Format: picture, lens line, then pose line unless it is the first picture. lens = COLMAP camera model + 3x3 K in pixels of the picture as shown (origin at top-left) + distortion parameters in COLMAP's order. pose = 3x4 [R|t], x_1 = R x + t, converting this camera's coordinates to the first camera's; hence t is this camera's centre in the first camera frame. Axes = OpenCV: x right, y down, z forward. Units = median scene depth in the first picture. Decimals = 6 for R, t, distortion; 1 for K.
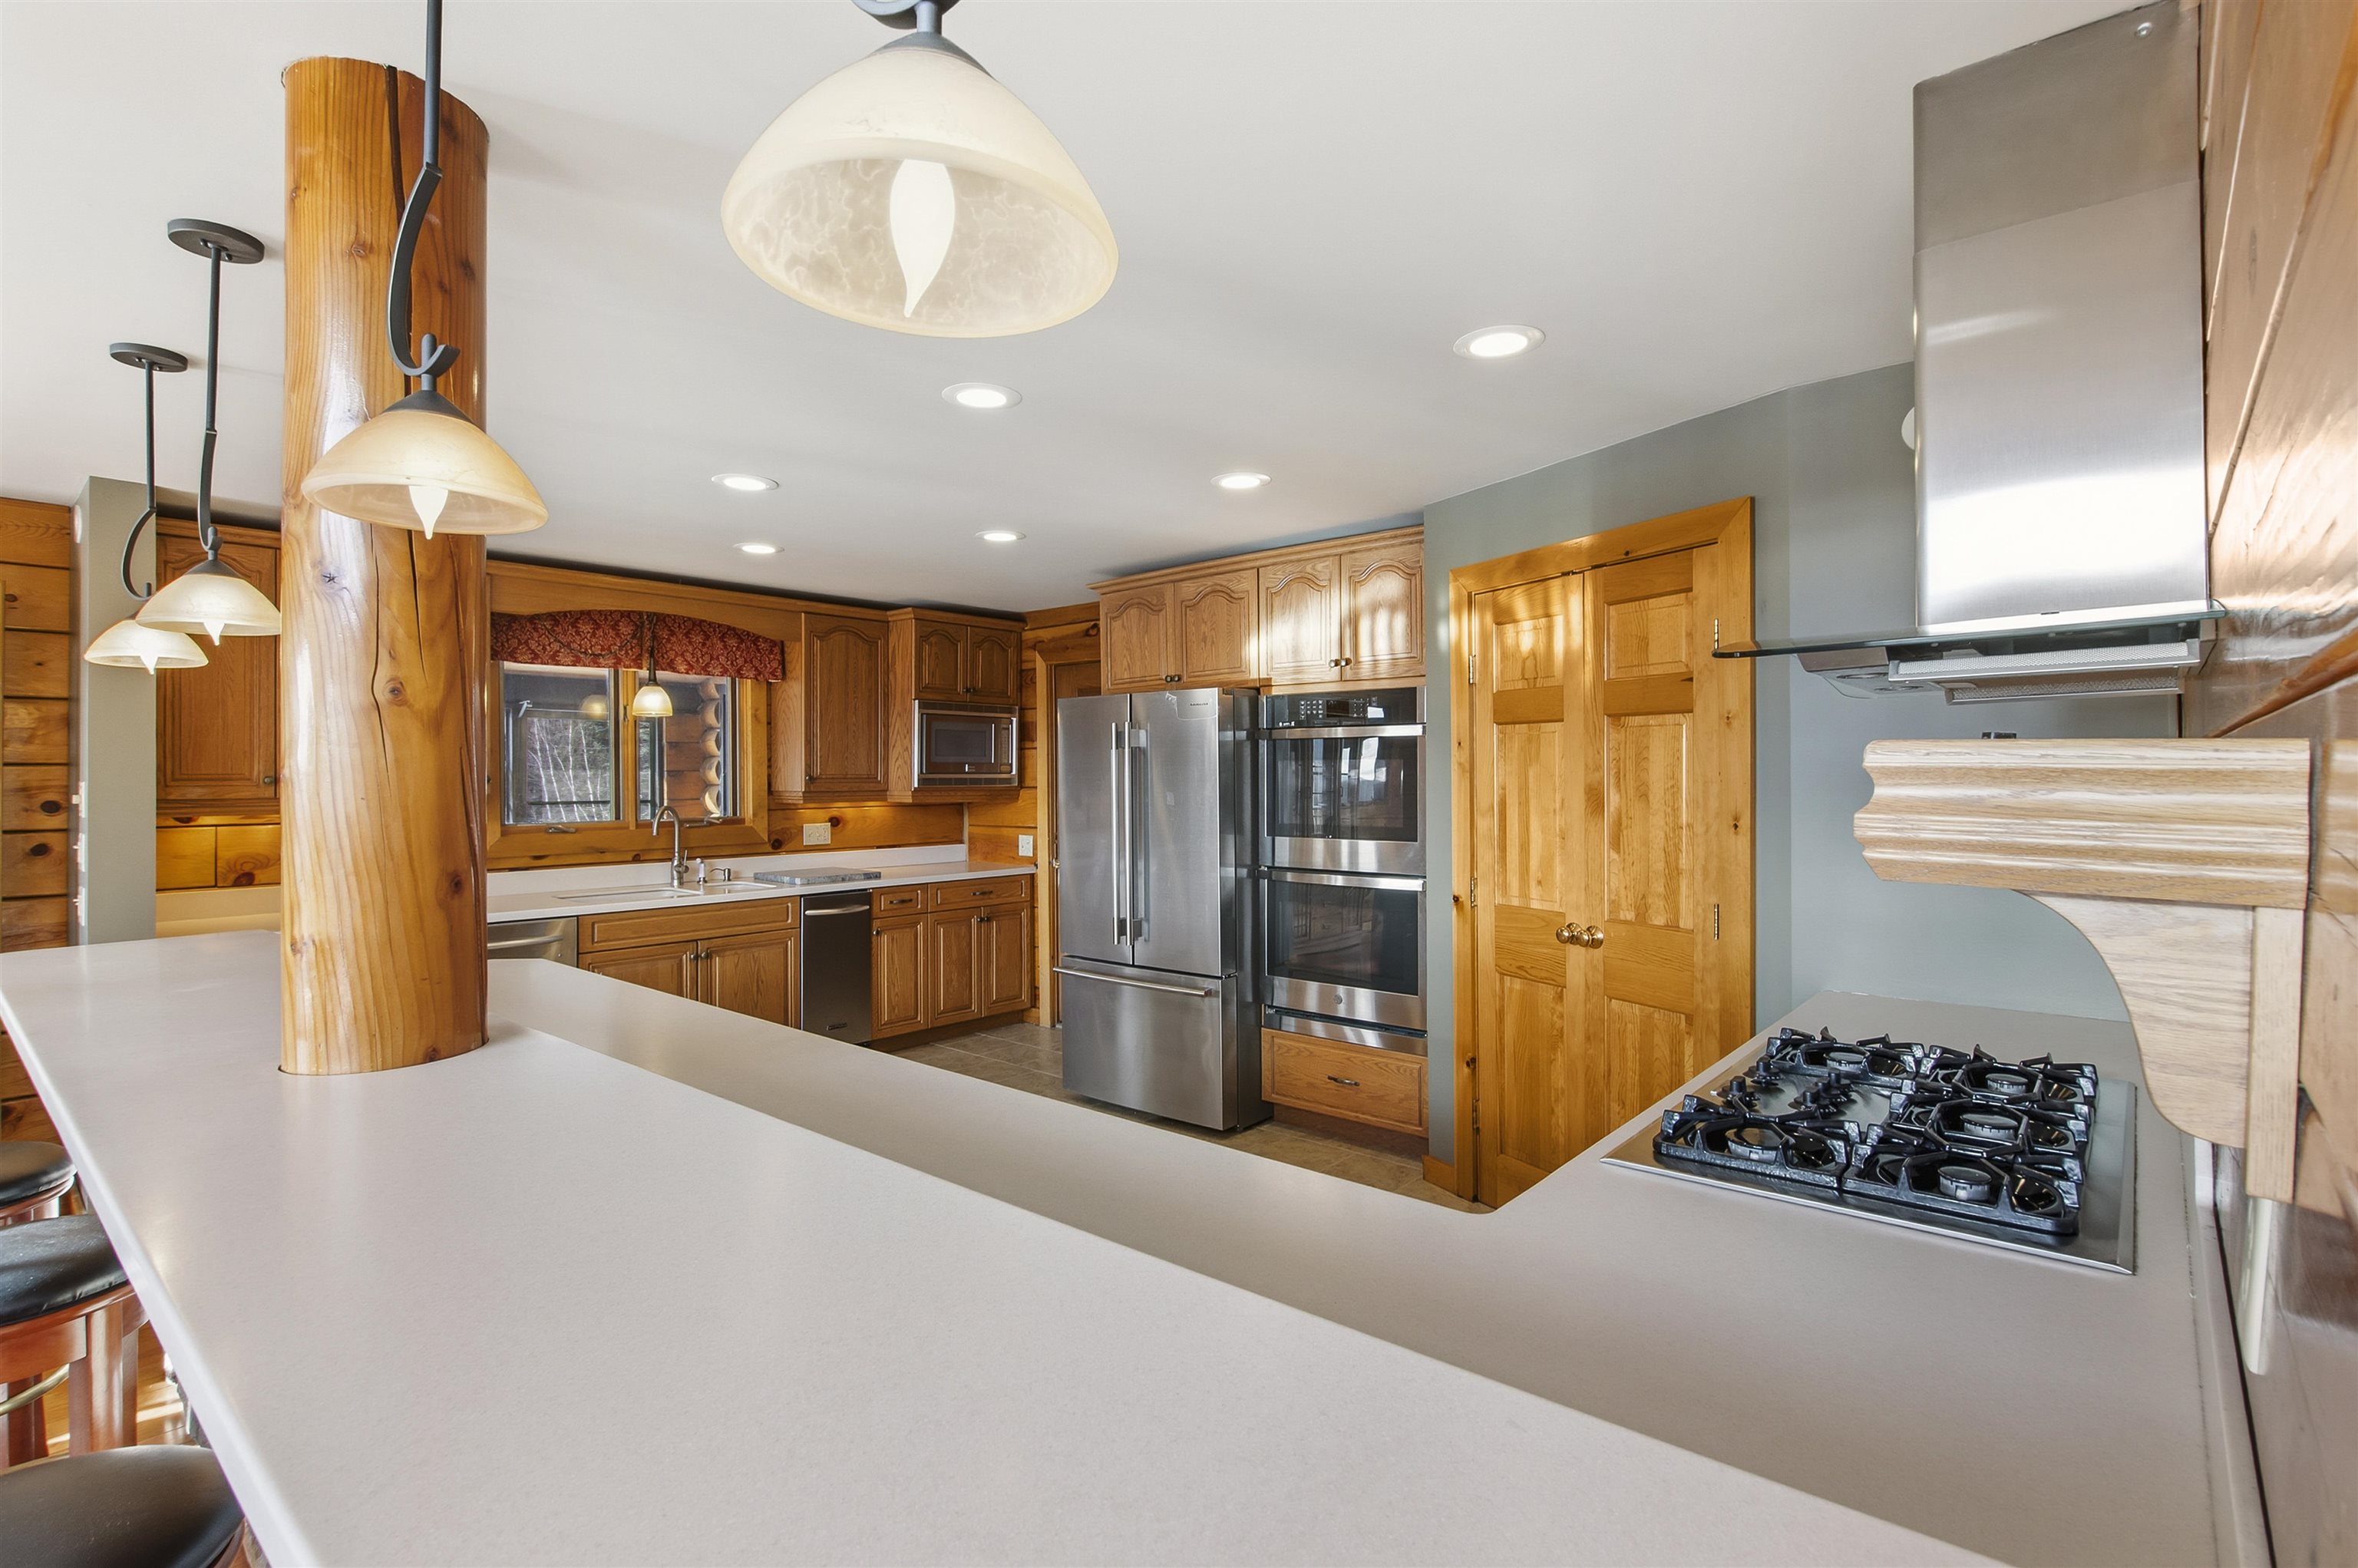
lens RADIAL K [[1110.2, 0, 1175.6], [0, 1110.2, 769.2], [0, 0, 1]] dist [0.001707, 0.000359]
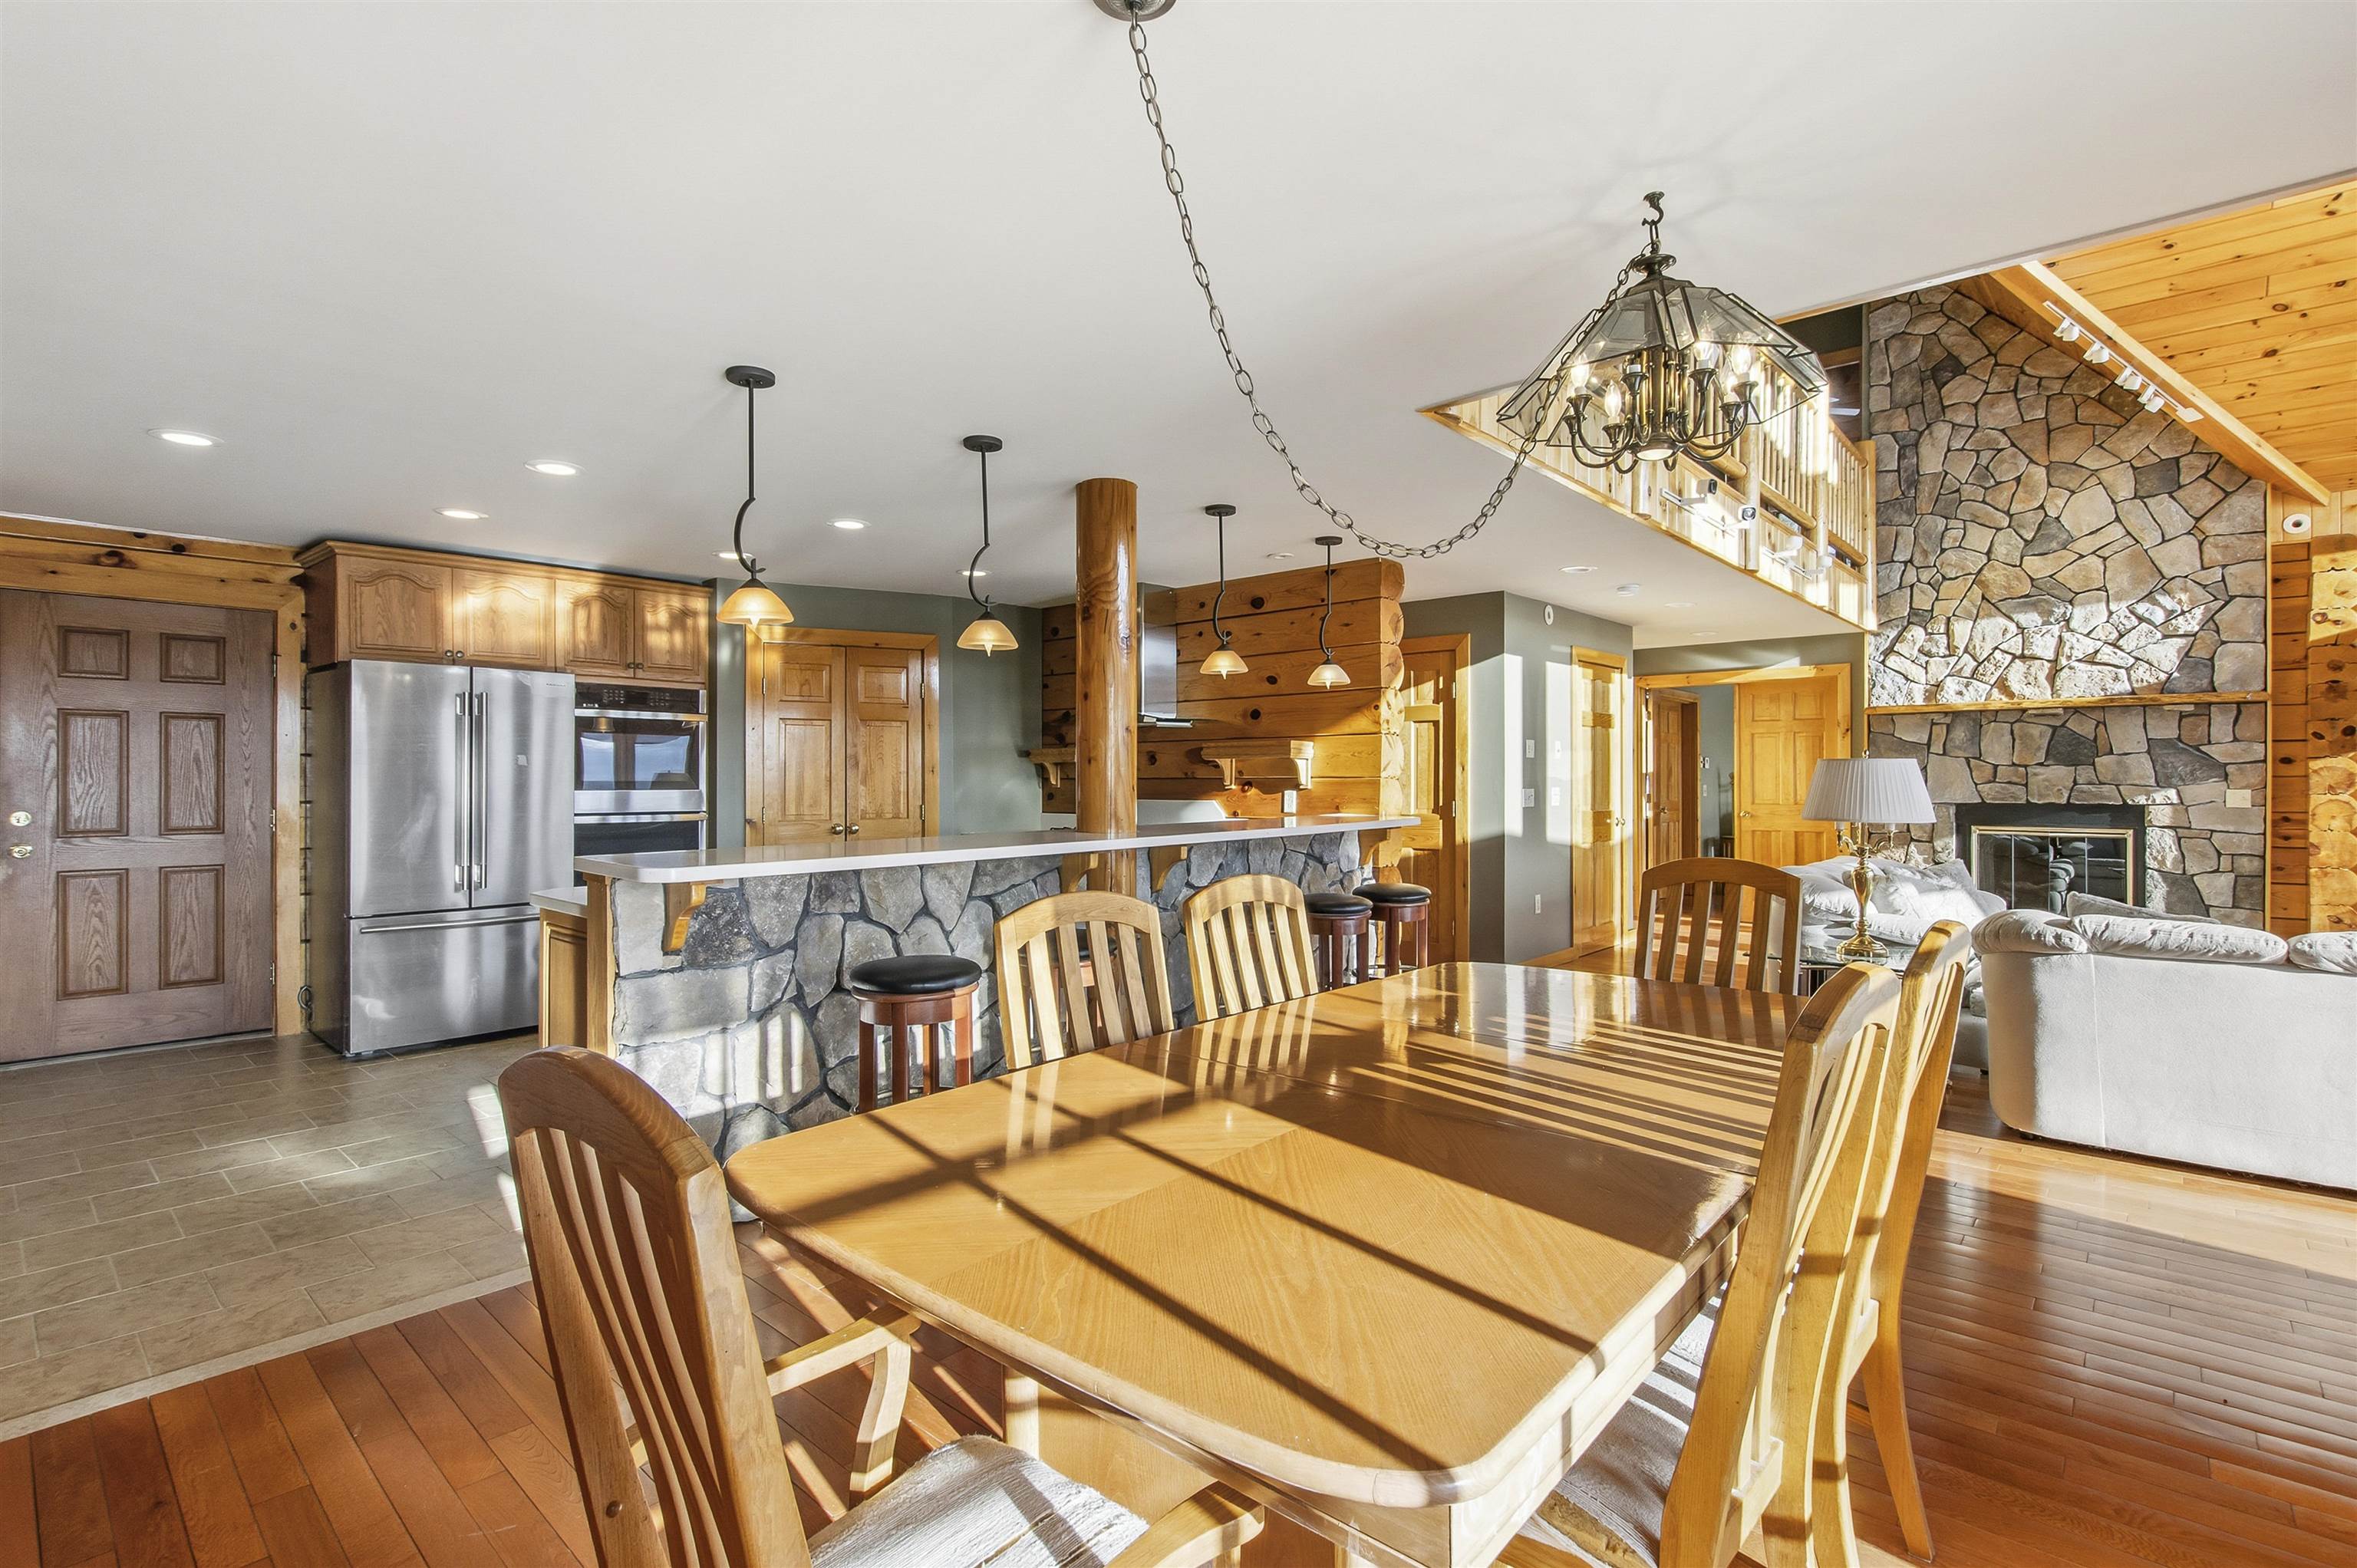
lens RADIAL K [[1096.1, 0, 1178.5], [0, 1096.1, 784.0], [0, 0, 1]] dist [0.003809, 0.000395]
pose [[0.014478, -0.001713, 0.999894, -0.915389], [-0.006600, 0.999977, 0.001809, 0.035133], [-0.999873, -0.006625, 0.014466, 0.211184]]
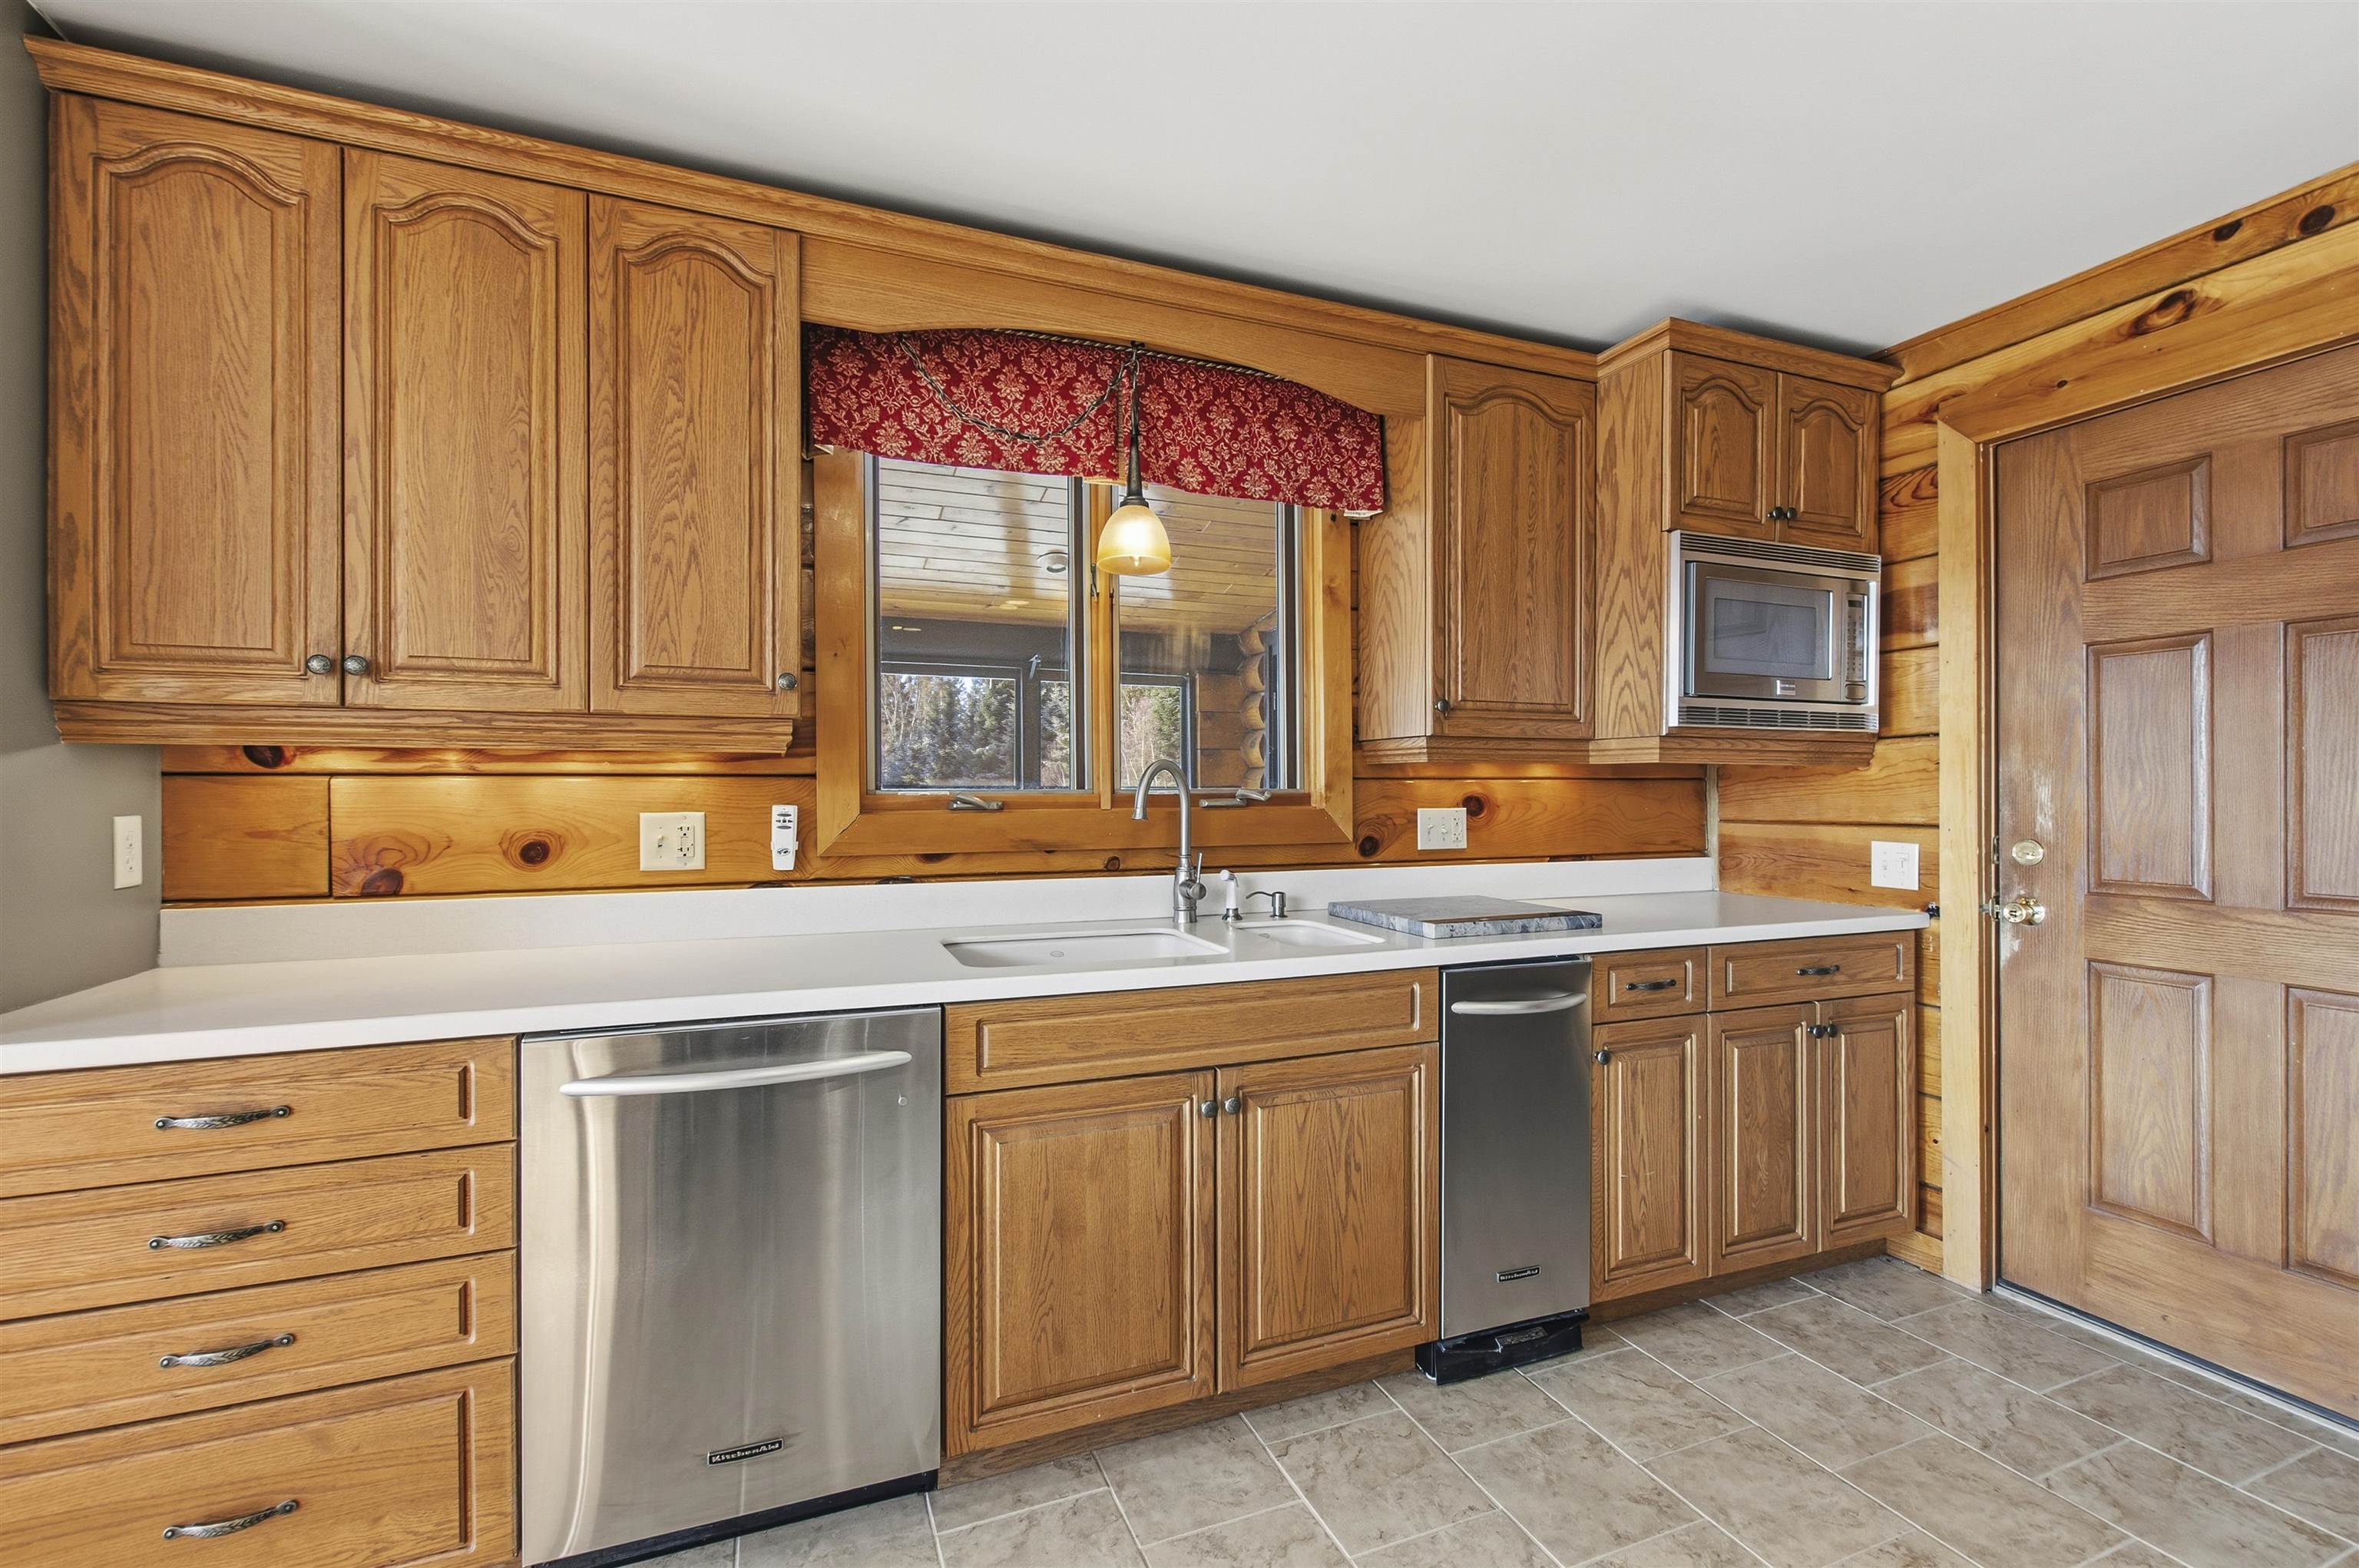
lens RADIAL K [[1024.6, 0, 1182.3], [0, 1024.6, 790.7], [0, 0, 1]] dist [0.004188, -0.000106]
pose [[0.891610, 0.002214, -0.452799, -0.226671], [-0.000056, 0.999989, 0.004779, 0.040527], [0.452804, -0.004235, 0.891600, 0.552409]]
